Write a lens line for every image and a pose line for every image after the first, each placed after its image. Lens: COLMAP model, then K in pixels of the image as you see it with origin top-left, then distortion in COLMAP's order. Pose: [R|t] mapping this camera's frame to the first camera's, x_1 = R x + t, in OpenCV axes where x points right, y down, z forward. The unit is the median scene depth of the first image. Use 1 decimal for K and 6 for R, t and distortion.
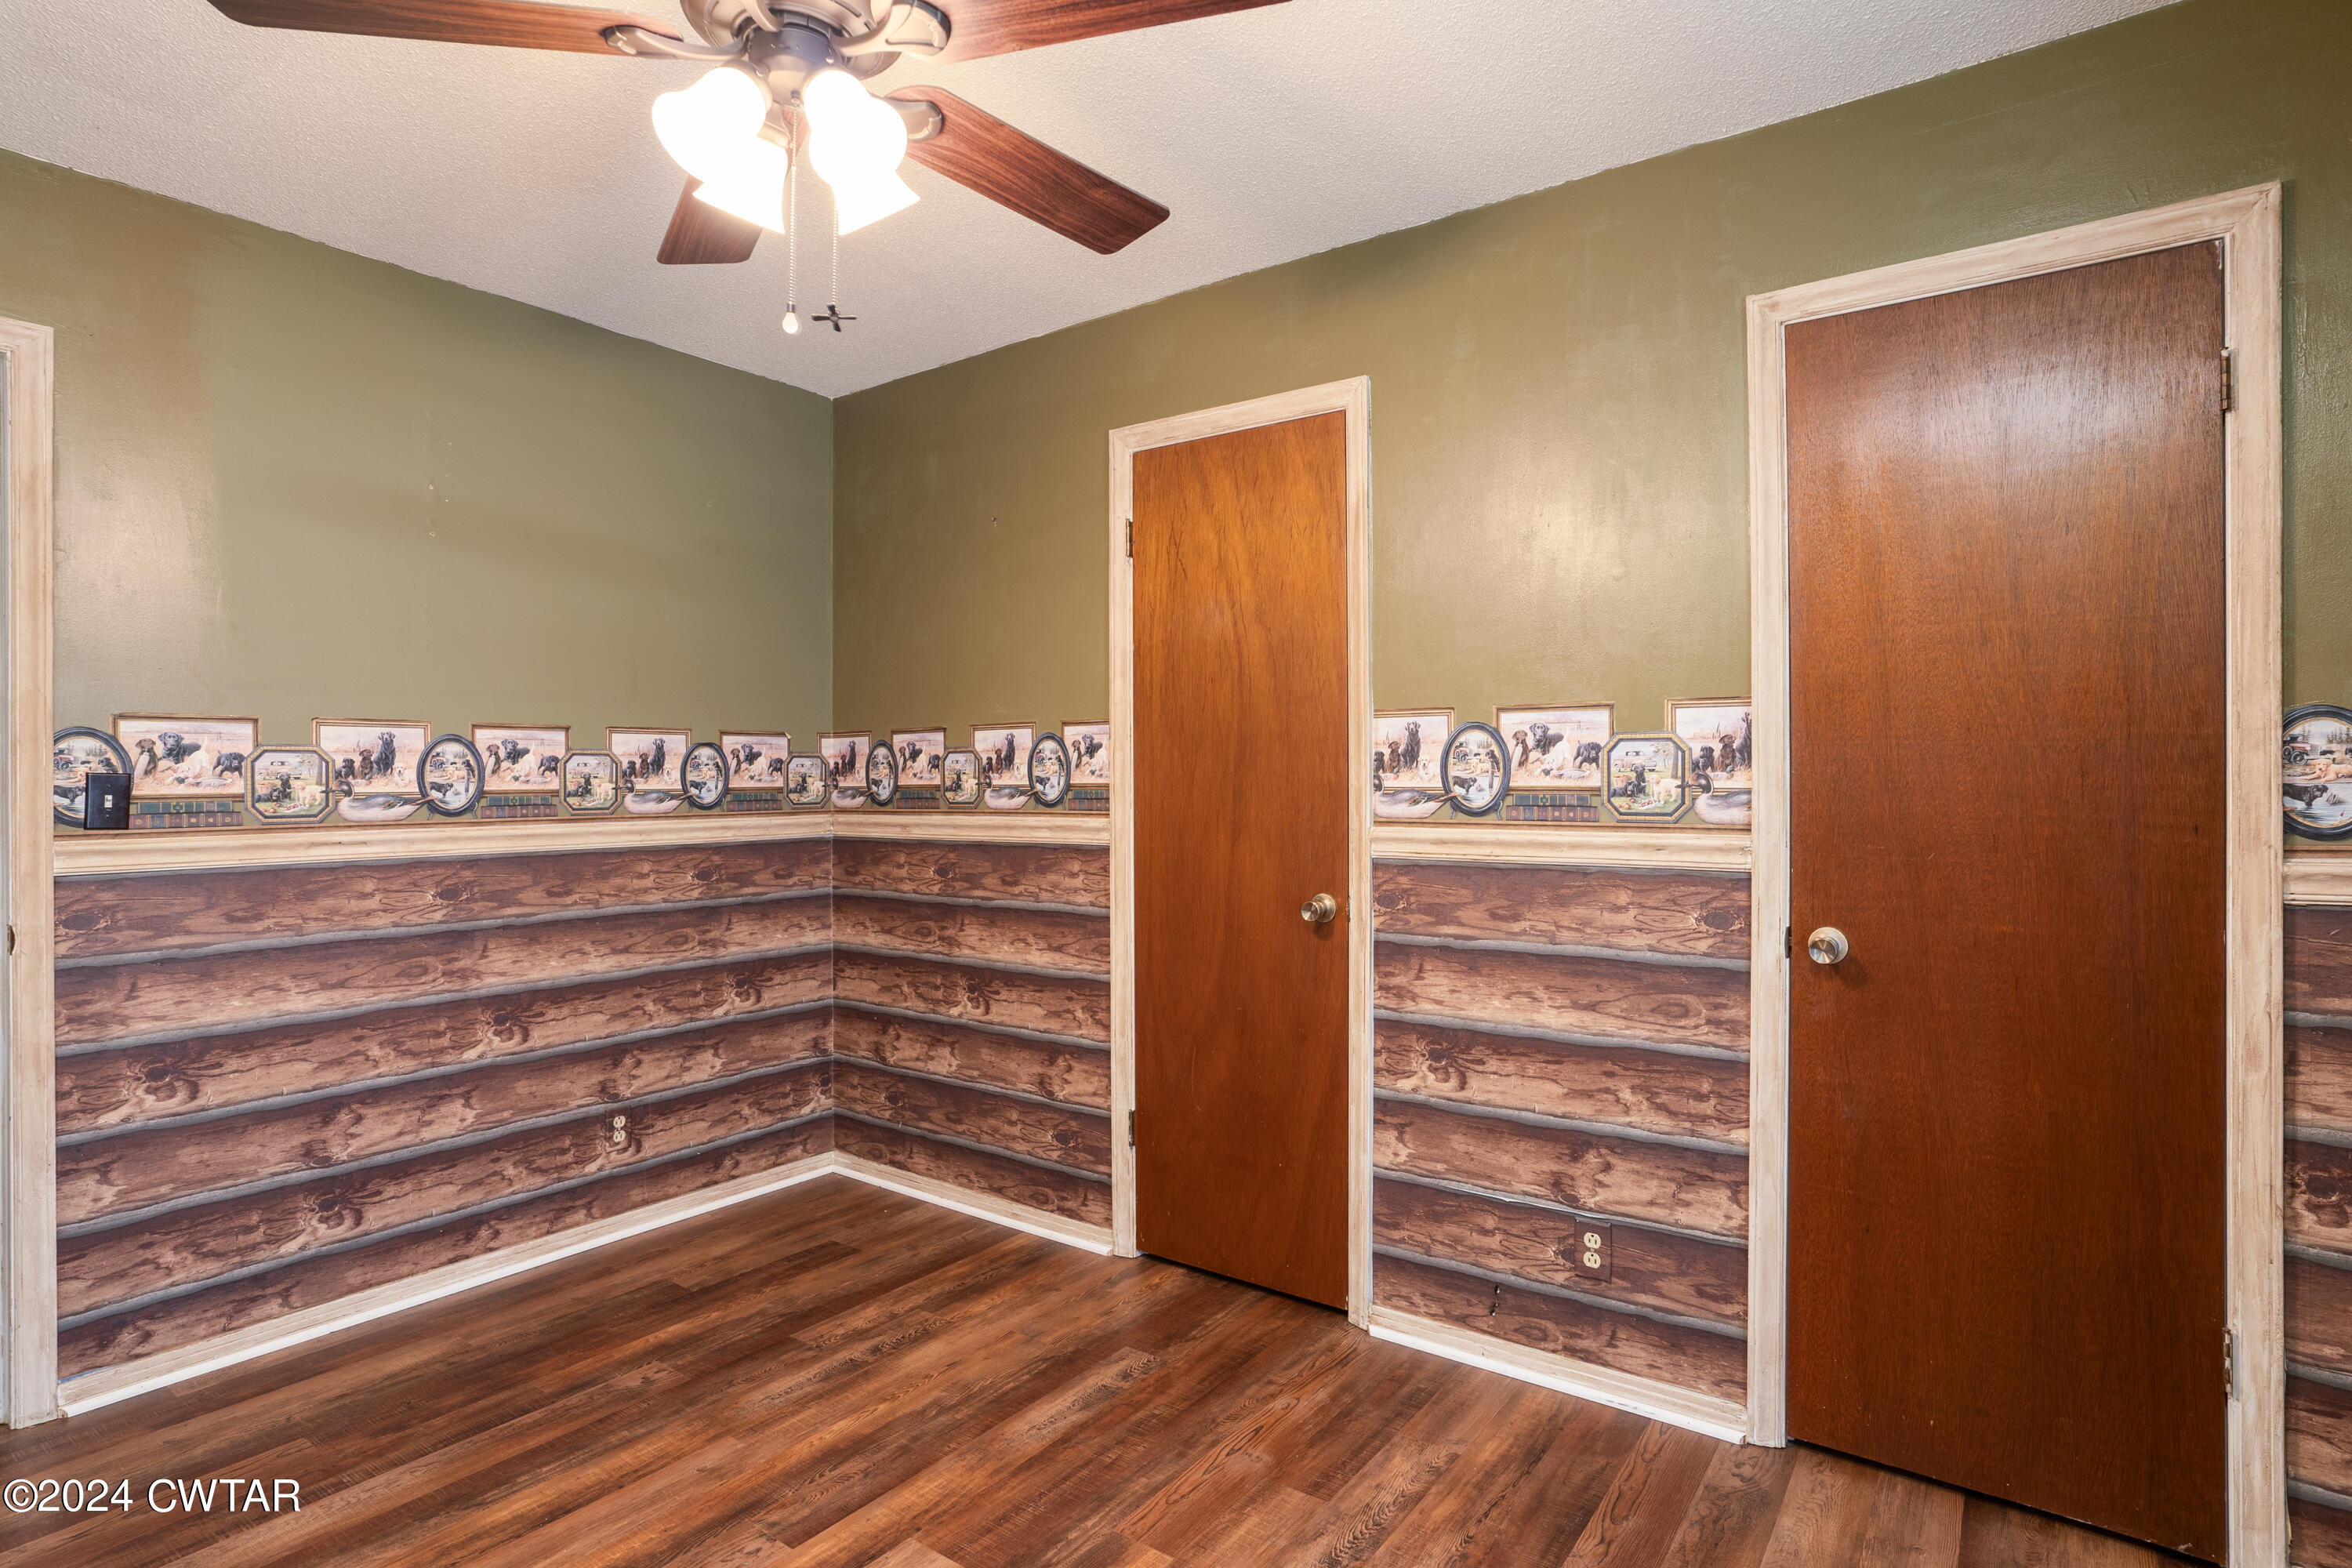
lens RADIAL K [[1261.0, 0, 1176.0], [0, 1261.0, 784.0], [0, 0, 1]] dist [-0.074290, 0.056303]
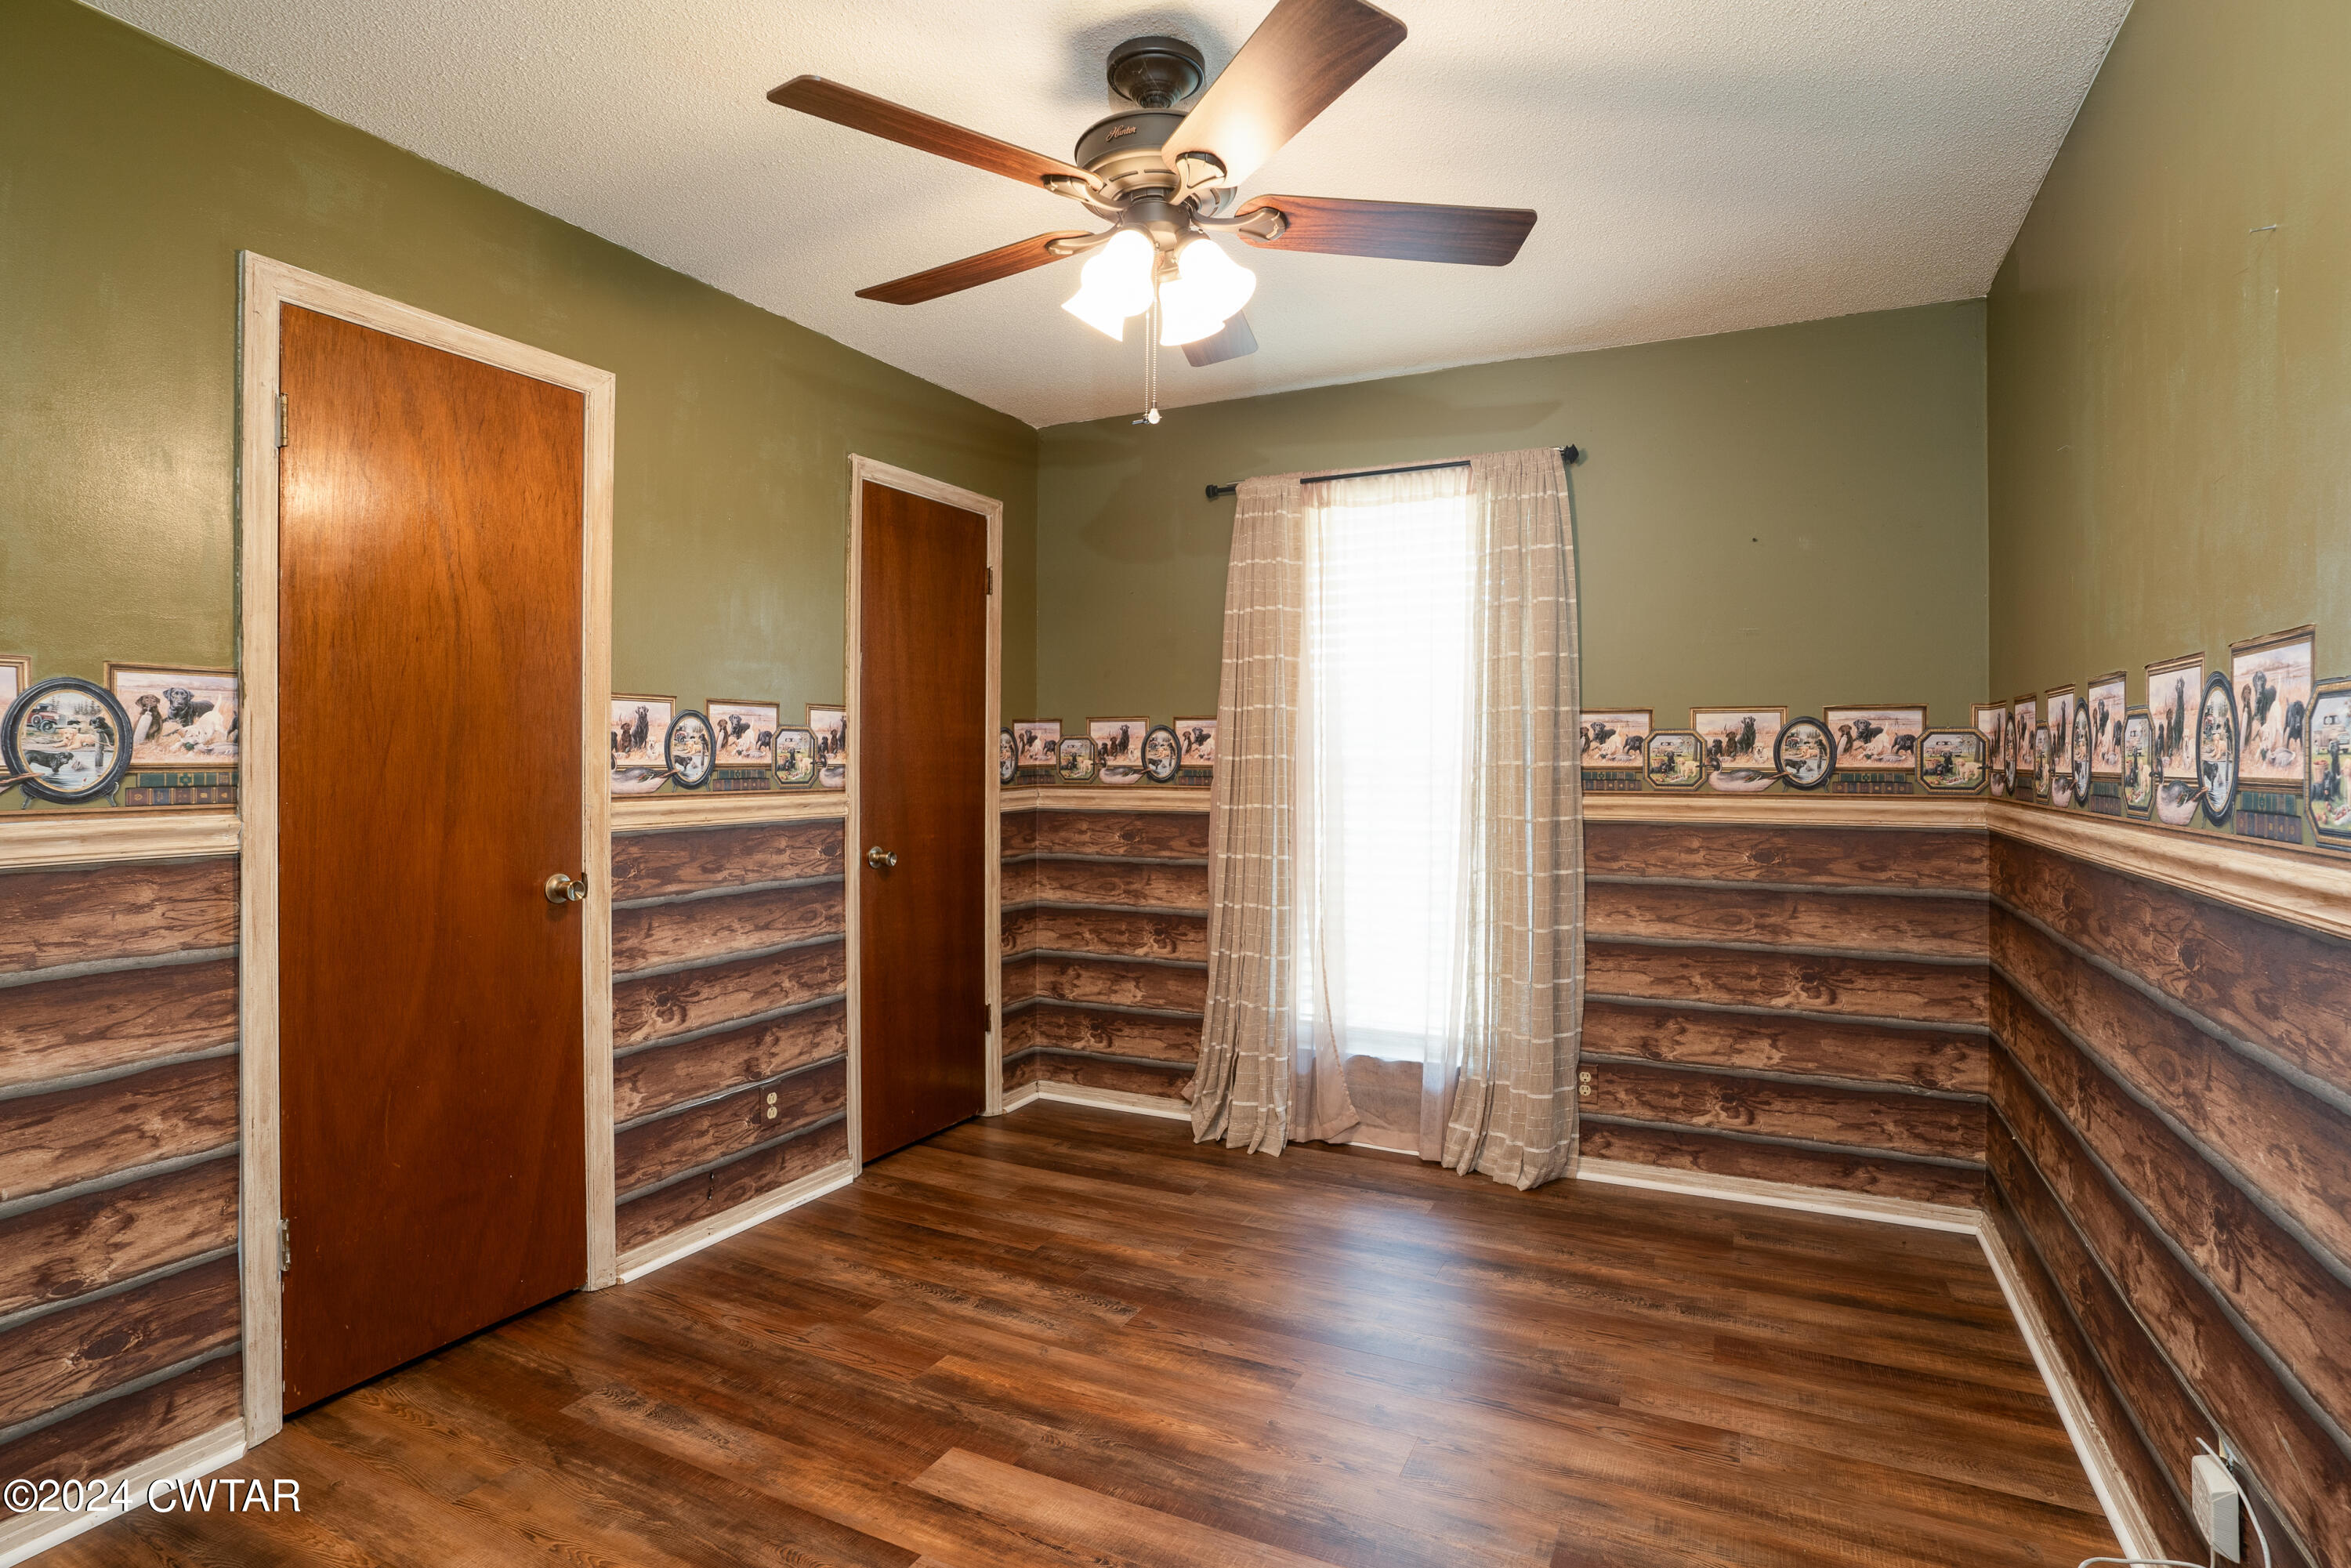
lens RADIAL K [[1170.8, 0, 1205.0], [0, 1170.8, 791.7], [0, 0, 1]] dist [-0.063557, 0.042030]
pose [[-0.196741, -0.017959, 0.980291, -0.908445], [0.015493, 0.999650, 0.021424, 0.011831], [-0.980333, 0.019403, -0.196394, 0.713908]]
